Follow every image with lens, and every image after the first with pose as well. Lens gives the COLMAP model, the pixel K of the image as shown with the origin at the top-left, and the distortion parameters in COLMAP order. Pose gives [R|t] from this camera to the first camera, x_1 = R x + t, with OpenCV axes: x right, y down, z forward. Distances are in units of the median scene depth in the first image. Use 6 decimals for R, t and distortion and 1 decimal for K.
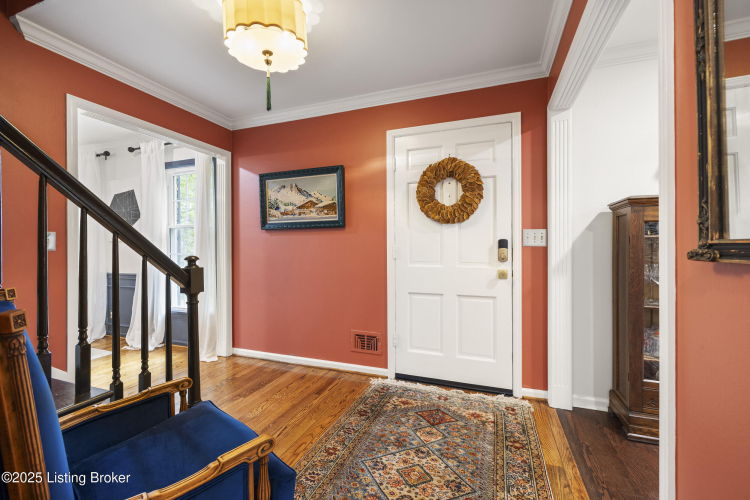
lens RADIAL K [[322.1, 0, 370.8], [0, 322.1, 244.2], [0, 0, 1]] dist [0.000683, 0.000214]
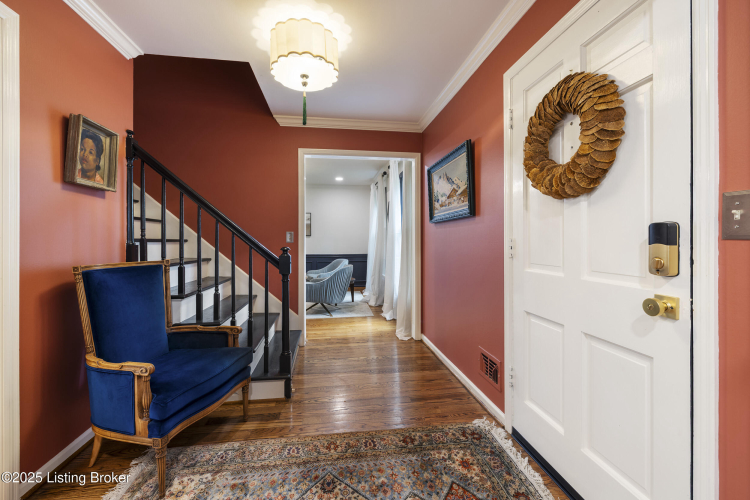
lens RADIAL K [[319.3, 0, 374.1], [0, 319.3, 238.5], [0, 0, 1]] dist [0.001194, 0.000250]
pose [[0.478119, -0.004562, -0.878283, 0.564482], [0.008063, 0.999967, -0.000805, 0.002467], [0.878258, -0.006697, 0.478140, 0.453032]]
